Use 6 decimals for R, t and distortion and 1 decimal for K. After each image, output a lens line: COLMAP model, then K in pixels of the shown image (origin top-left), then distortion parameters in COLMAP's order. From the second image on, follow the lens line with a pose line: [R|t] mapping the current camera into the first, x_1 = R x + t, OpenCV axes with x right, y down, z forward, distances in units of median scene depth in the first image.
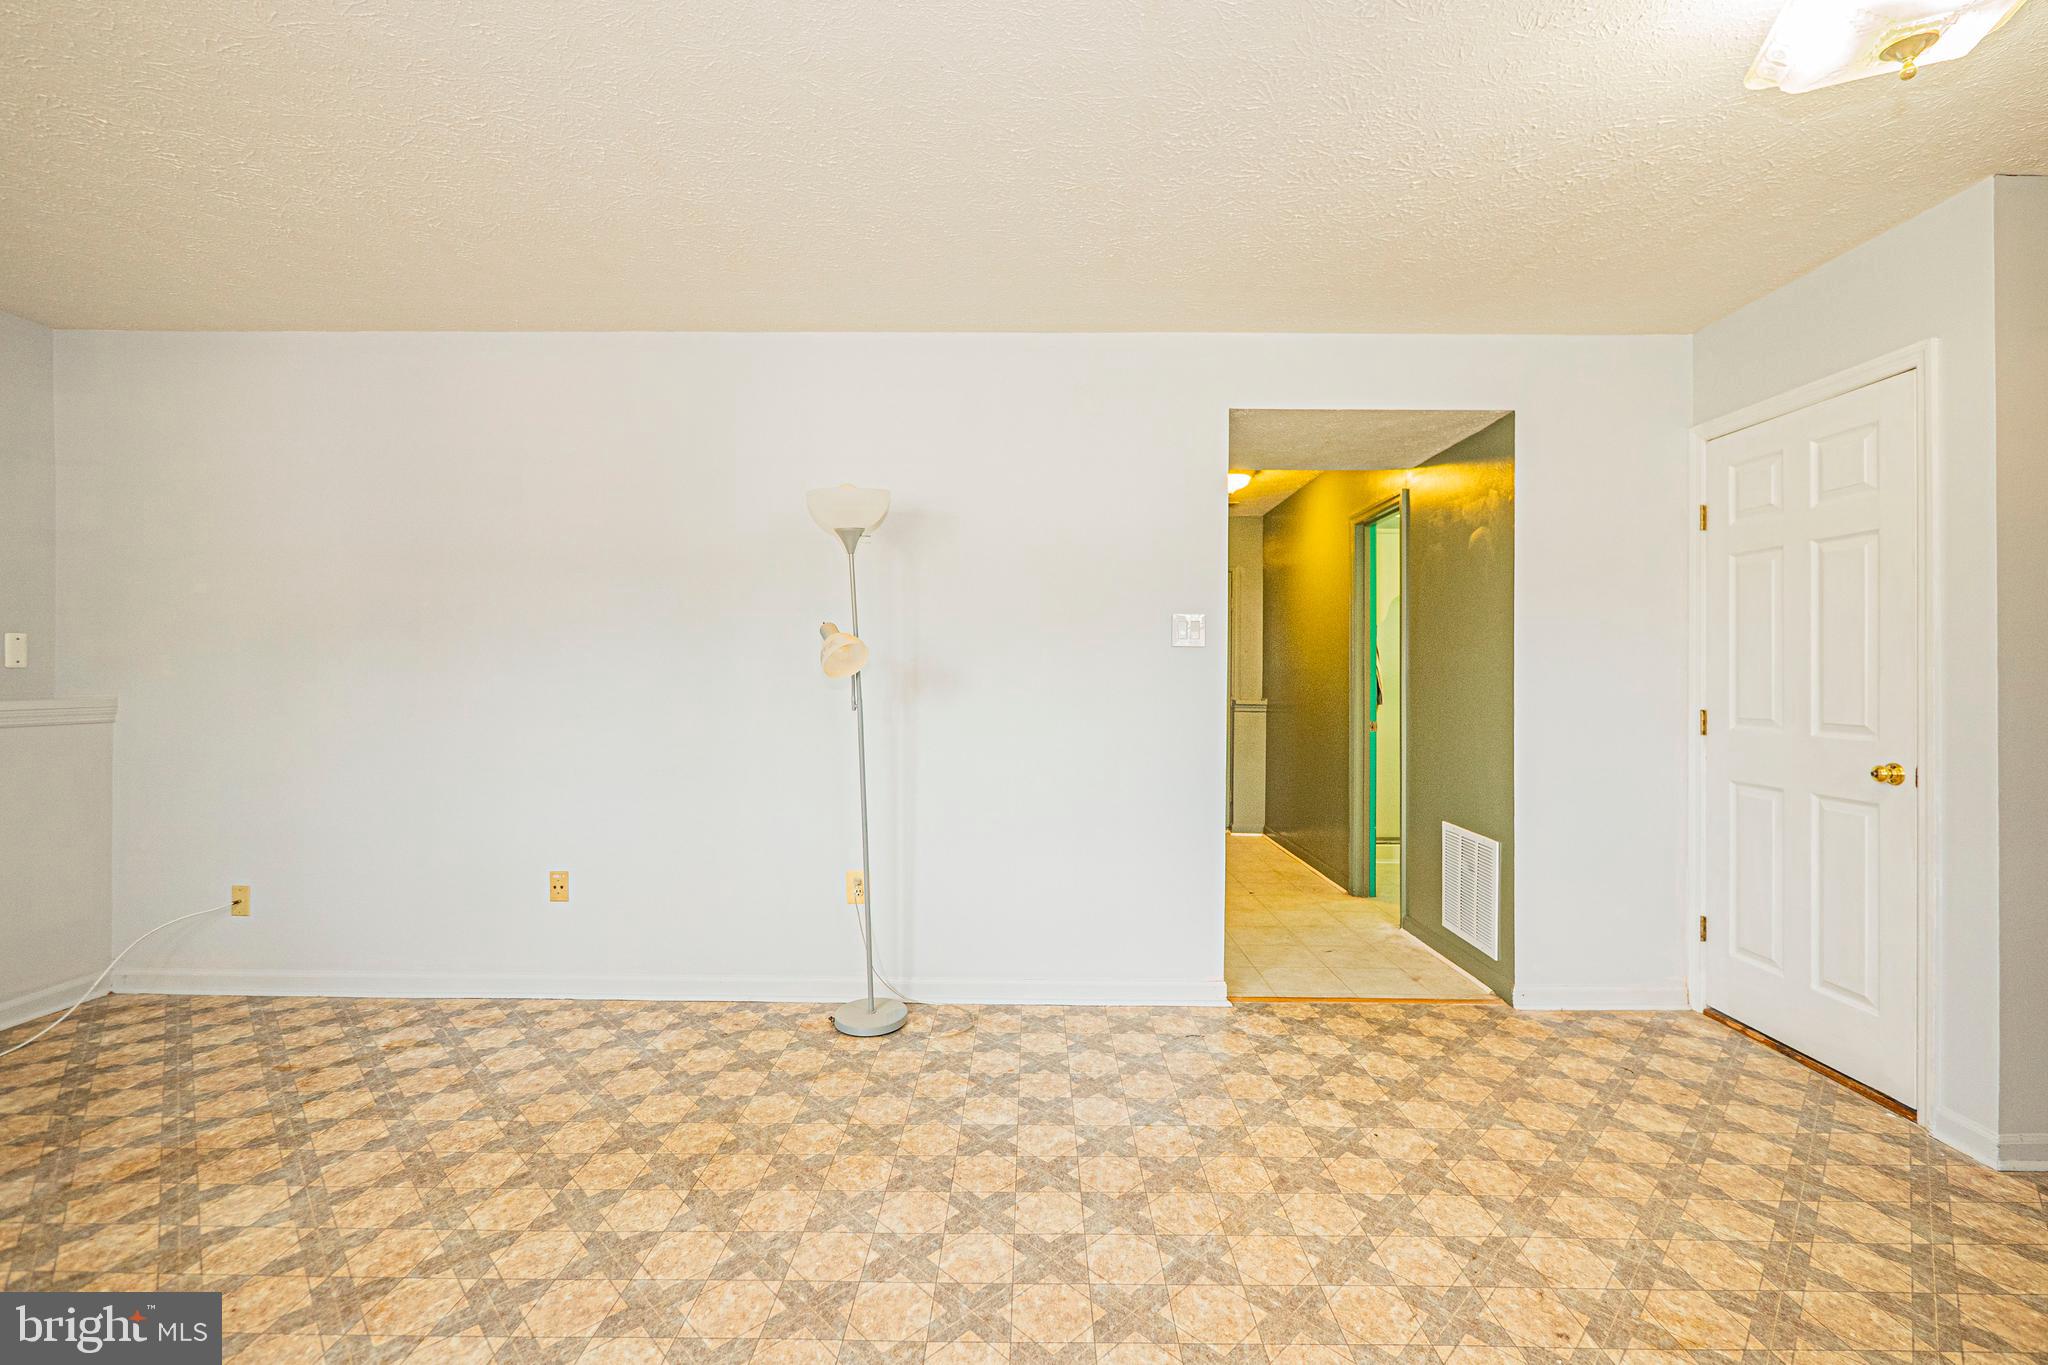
lens RADIAL K [[862.7, 0, 1029.0], [0, 862.7, 665.0], [0, 0, 1]] dist [-0.005857, -0.000141]
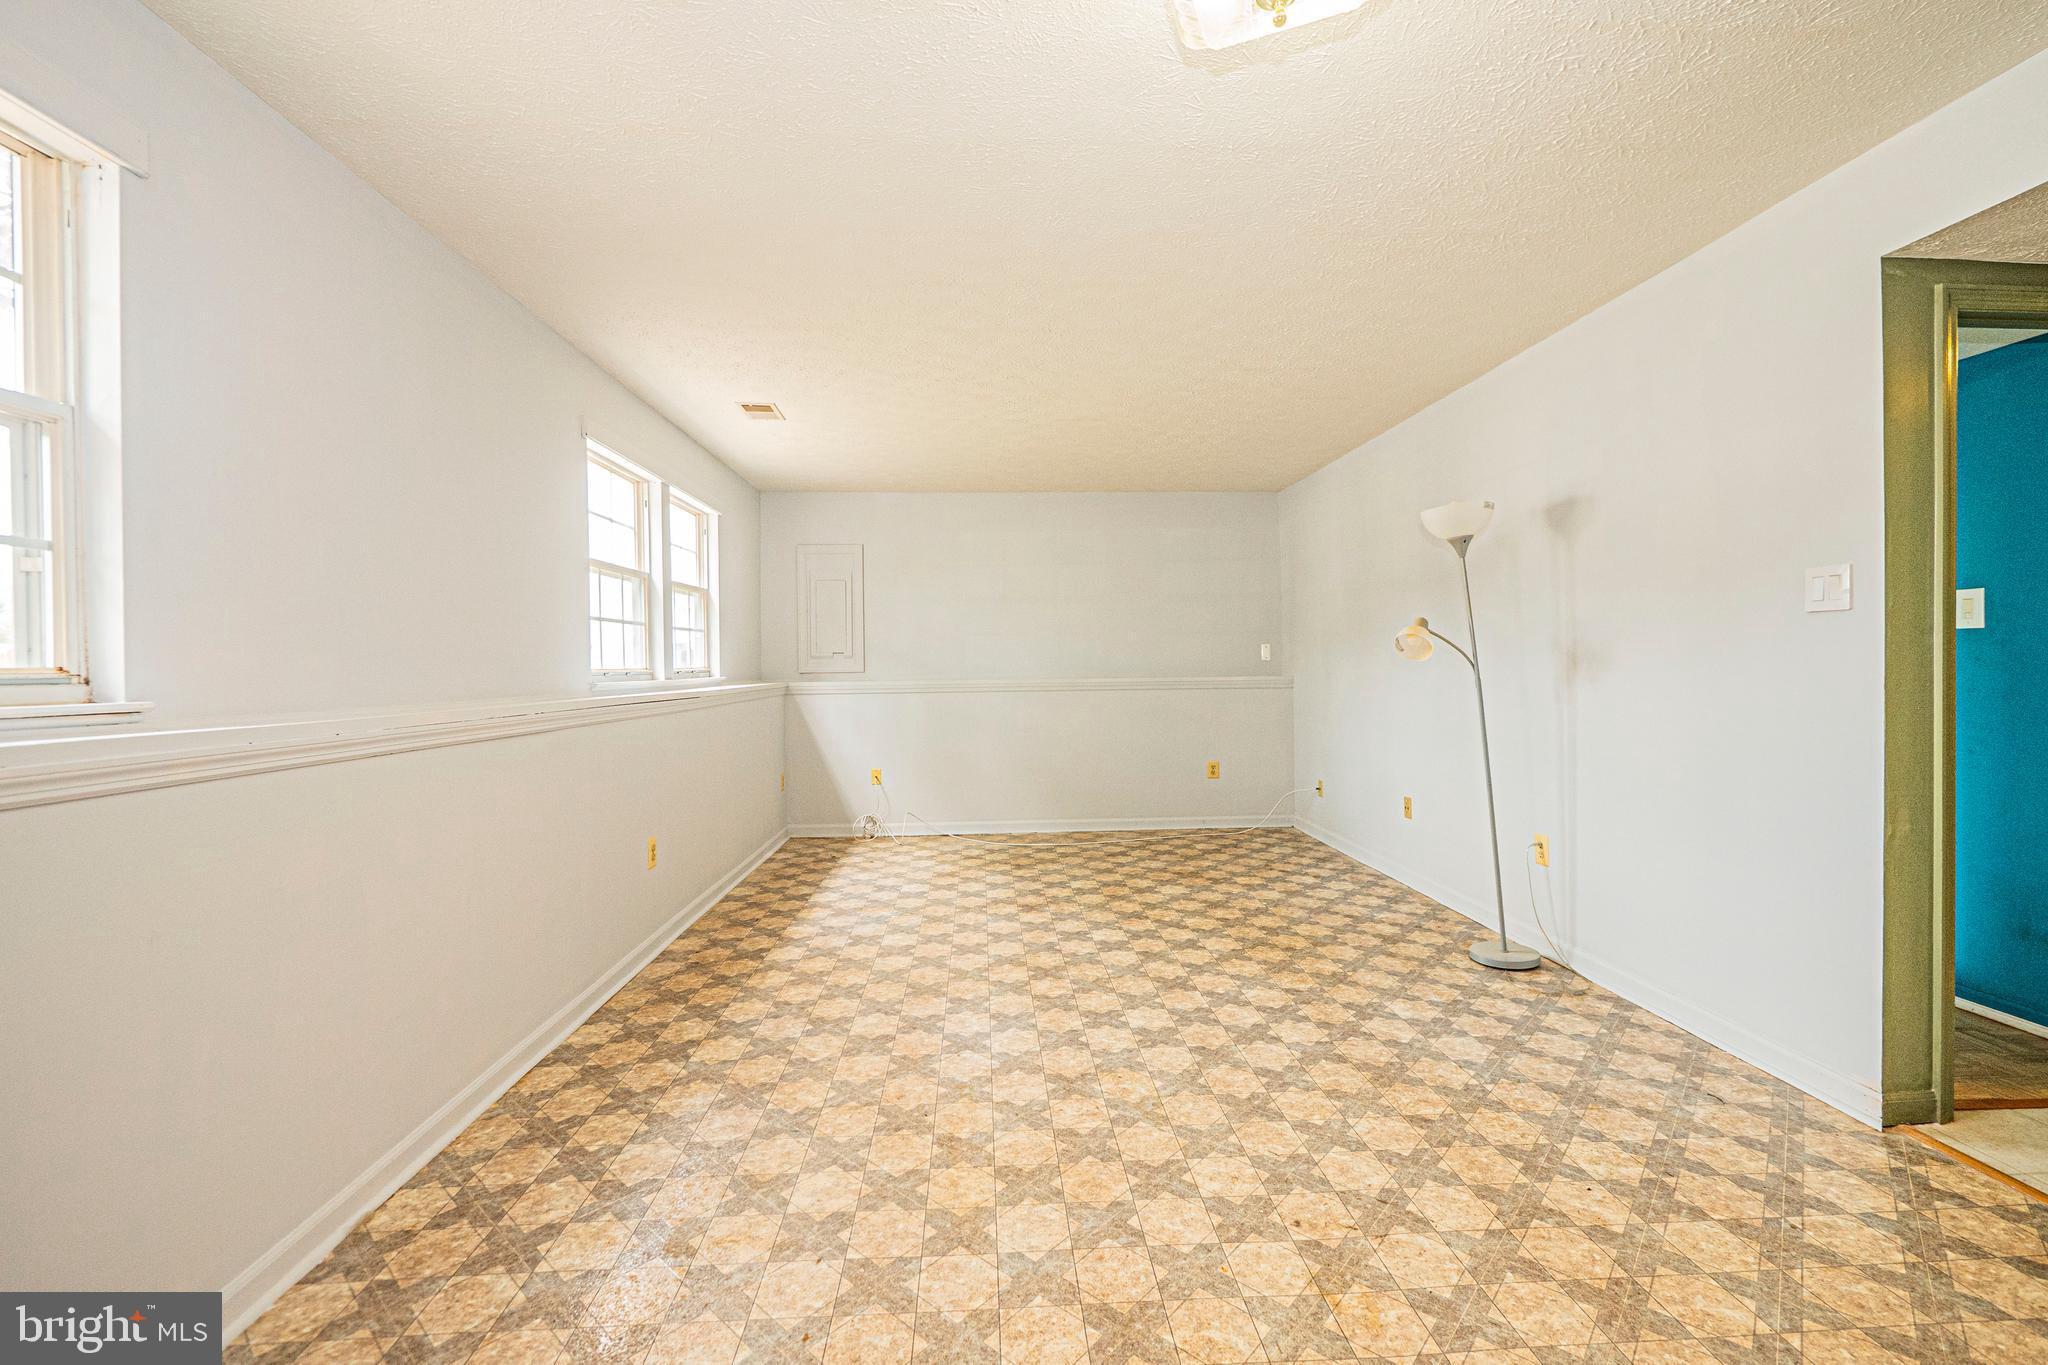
lens RADIAL K [[864.1, 0, 1024.0], [0, 864.1, 682.5], [0, 0, 1]] dist [-0.002637, -0.000255]
pose [[0.057546, 0.012280, -0.998267, 1.018749], [0.028249, 0.999504, 0.013923, 0.011426], [0.997943, -0.029001, 0.057170, 0.335678]]
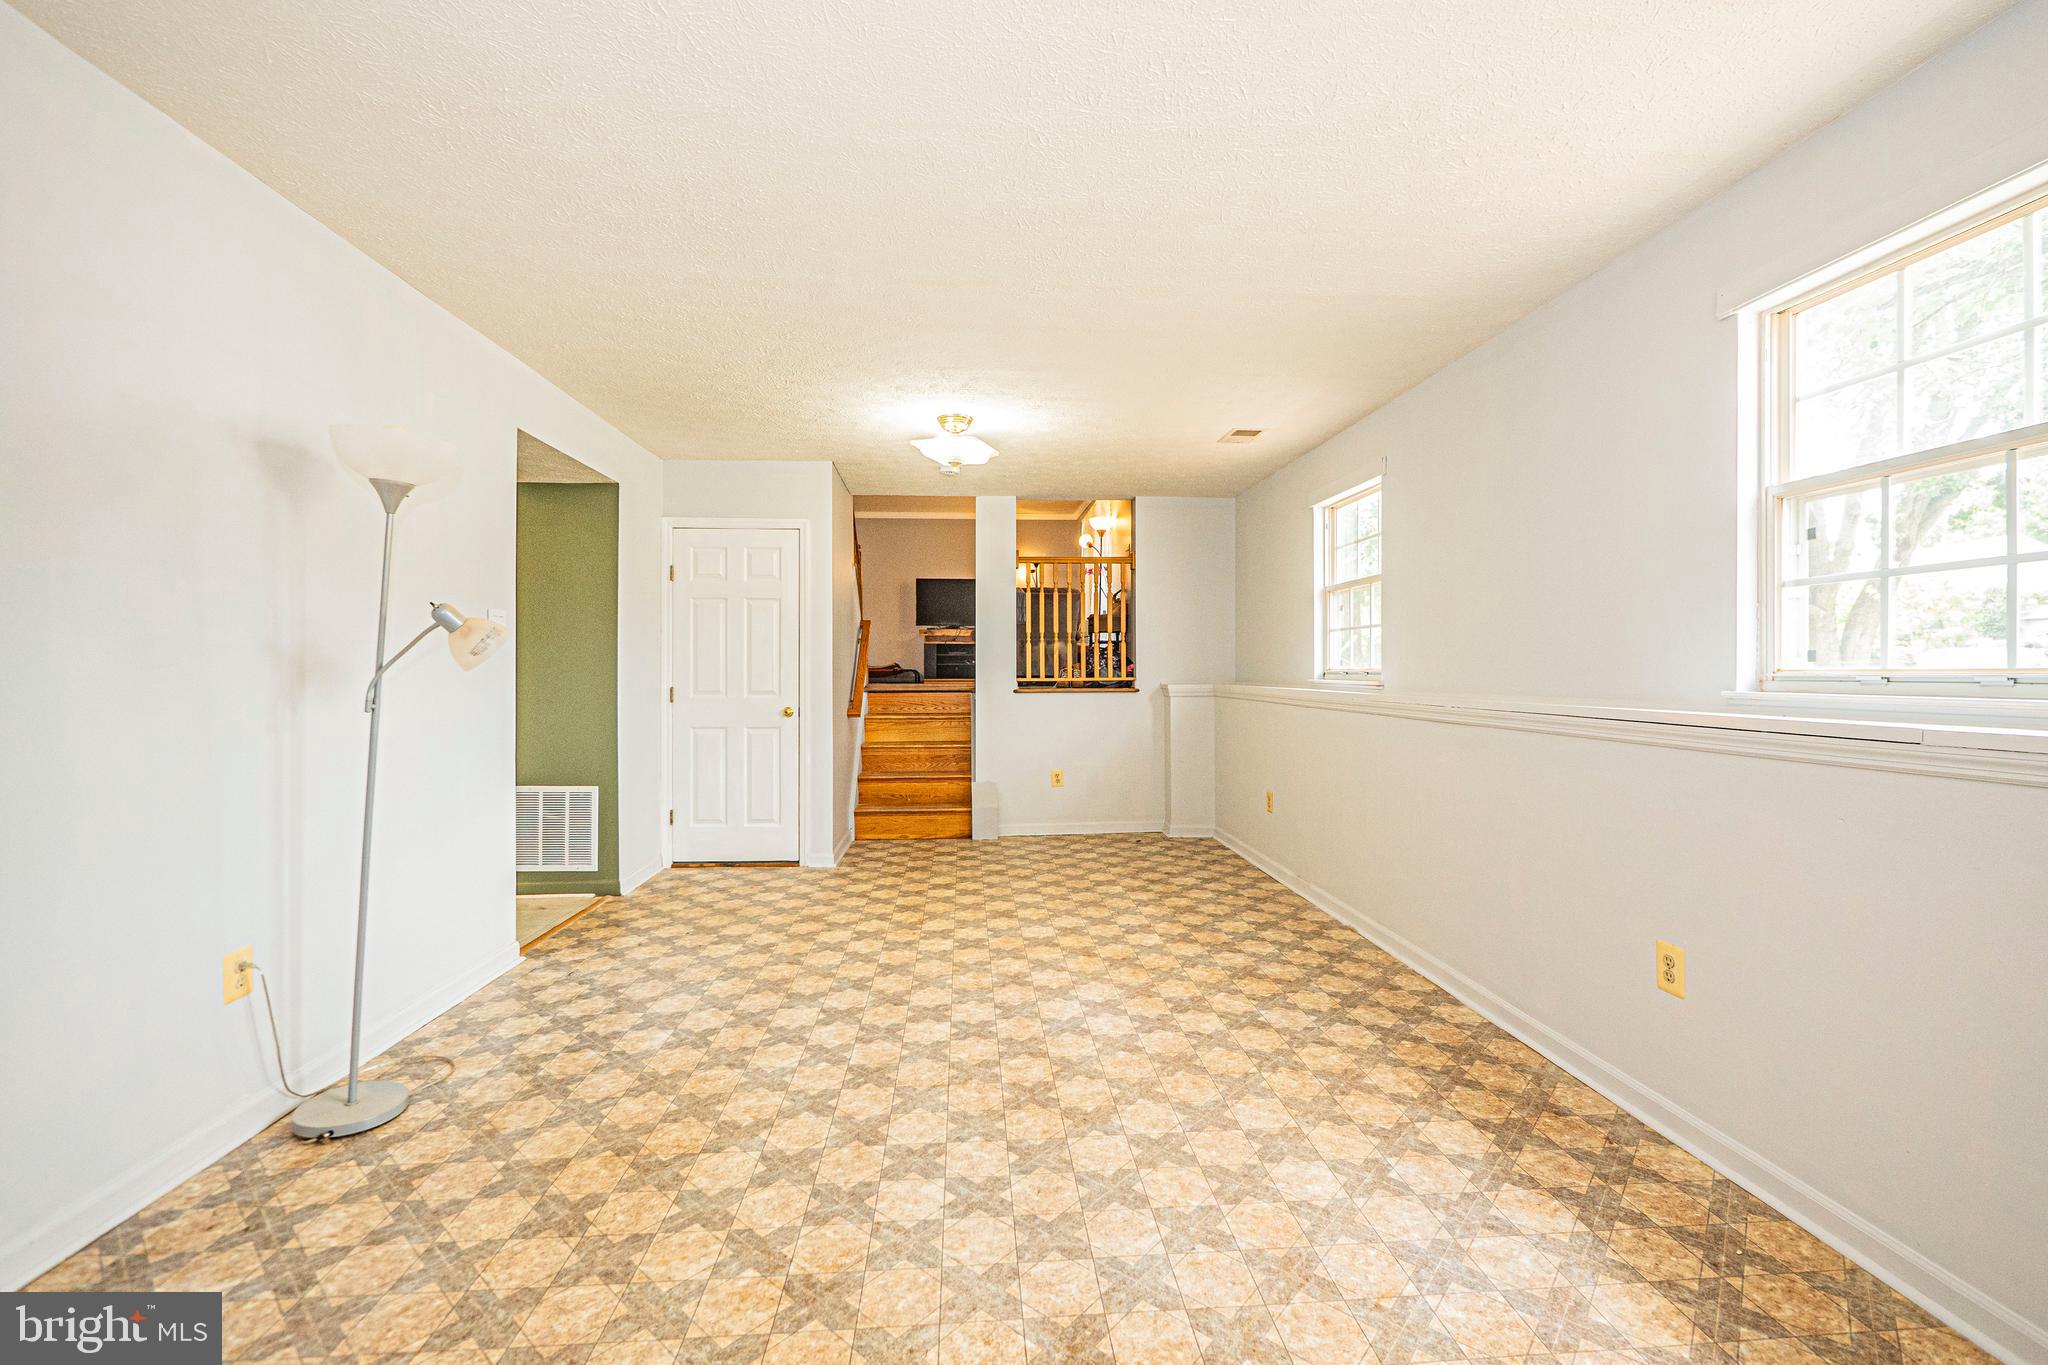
lens RADIAL K [[862.7, 0, 1029.0], [0, 862.7, 665.0], [0, 0, 1]] dist [-0.005857, -0.000141]
pose [[-0.080948, 0.000561, 0.996718, -1.101629], [-0.017733, 0.999841, -0.002003, -0.000219], [-0.996561, -0.017837, -0.080926, 0.509794]]
